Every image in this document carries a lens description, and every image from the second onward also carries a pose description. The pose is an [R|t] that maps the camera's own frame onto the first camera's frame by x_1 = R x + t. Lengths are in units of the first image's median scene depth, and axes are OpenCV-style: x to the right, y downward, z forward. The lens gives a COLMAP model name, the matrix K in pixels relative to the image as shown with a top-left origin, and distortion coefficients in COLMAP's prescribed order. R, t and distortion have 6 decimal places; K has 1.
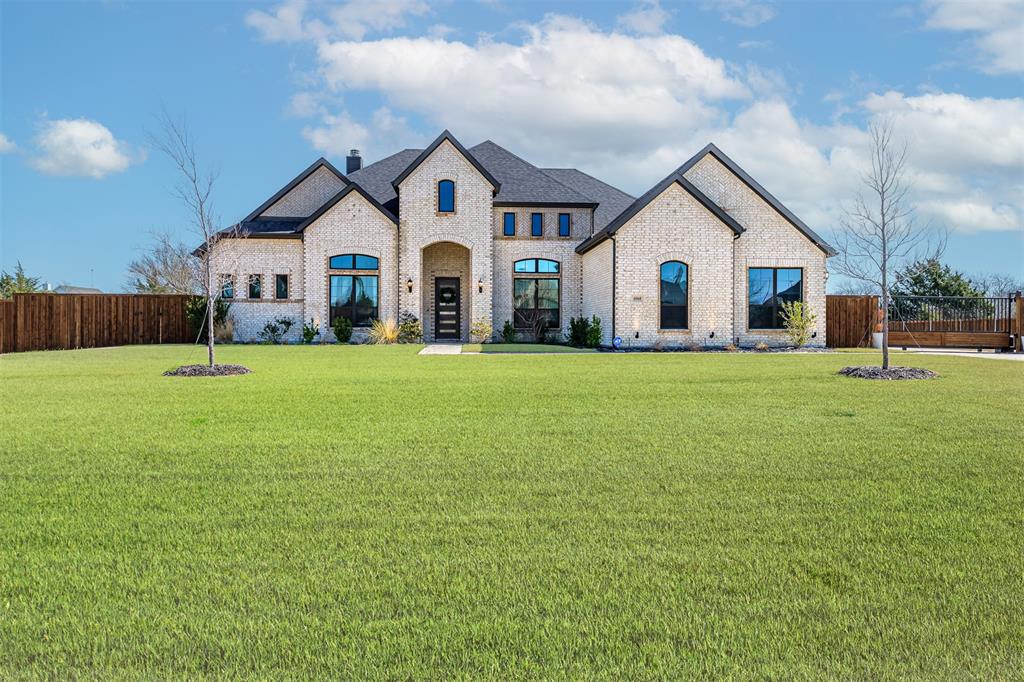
lens RADIAL K [[689.2, 0, 516.2], [0, 689.2, 341.6], [0, 0, 1]] dist [-0.001321, -0.000805]
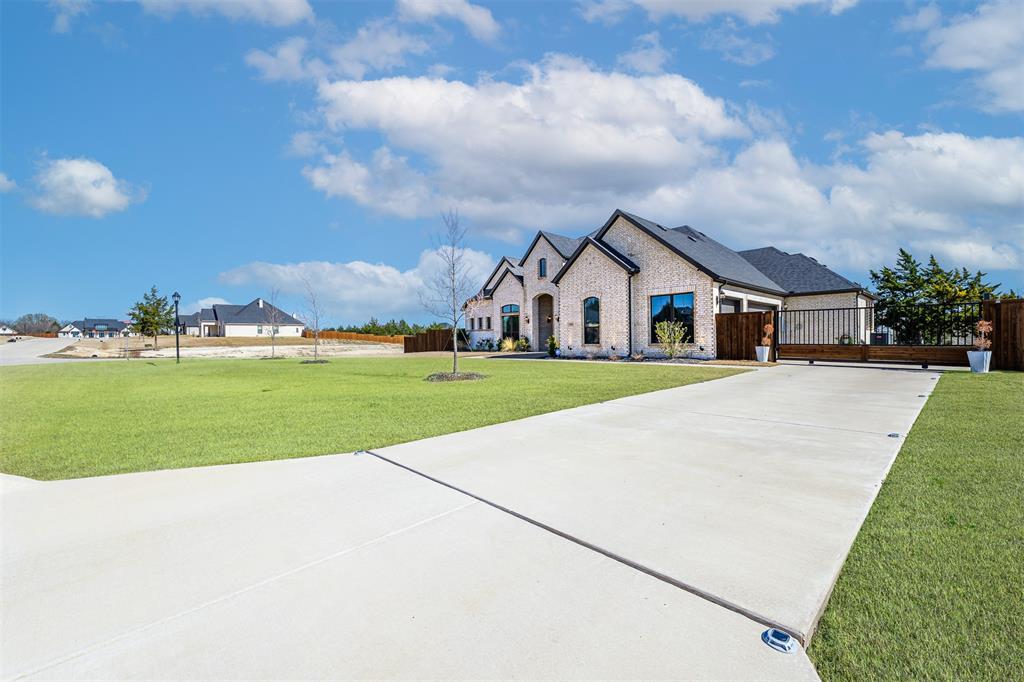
lens RADIAL K [[425.5, 0, 511.4], [0, 425.5, 340.4], [0, 0, 1]] dist [0.001293, -0.000185]
pose [[0.630933, -0.008468, -0.775791, 0.791899], [-0.001176, 0.999929, -0.011870, -0.014293], [0.775836, 0.008401, 0.630879, 0.290844]]
